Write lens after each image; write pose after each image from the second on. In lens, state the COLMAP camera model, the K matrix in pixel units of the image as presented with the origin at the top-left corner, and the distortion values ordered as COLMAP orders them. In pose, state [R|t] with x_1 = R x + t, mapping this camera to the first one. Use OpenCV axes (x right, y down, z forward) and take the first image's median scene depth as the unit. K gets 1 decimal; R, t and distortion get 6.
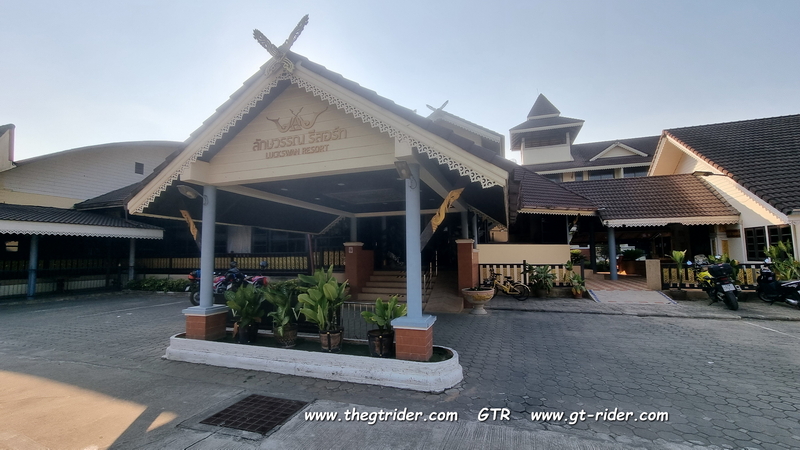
lens RADIAL K [[331.5, 0, 402.5], [0, 331.5, 227.0], [0, 0, 1]] dist [-0.000255, 0.000360]
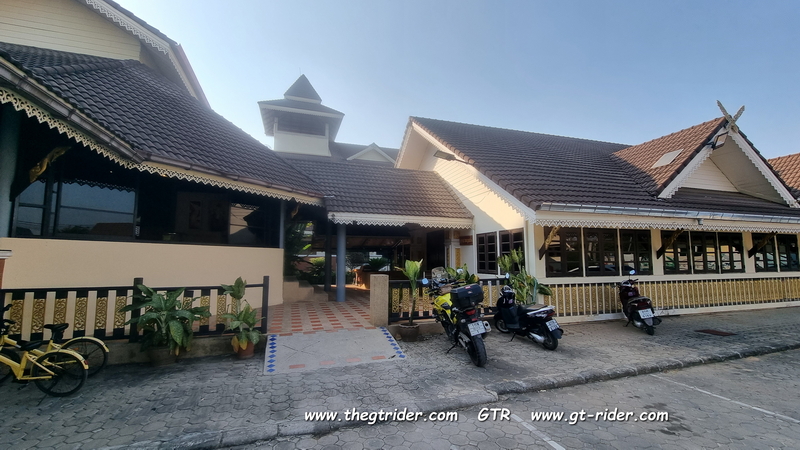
lens RADIAL K [[331.5, 0, 402.5], [0, 331.5, 227.0], [0, 0, 1]] dist [-0.000255, 0.000360]
pose [[0.797611, 0.070968, 0.598982, 0.395003], [-0.057840, 0.997477, -0.041162, 0.032149], [-0.600392, -0.001814, 0.799704, 0.461828]]
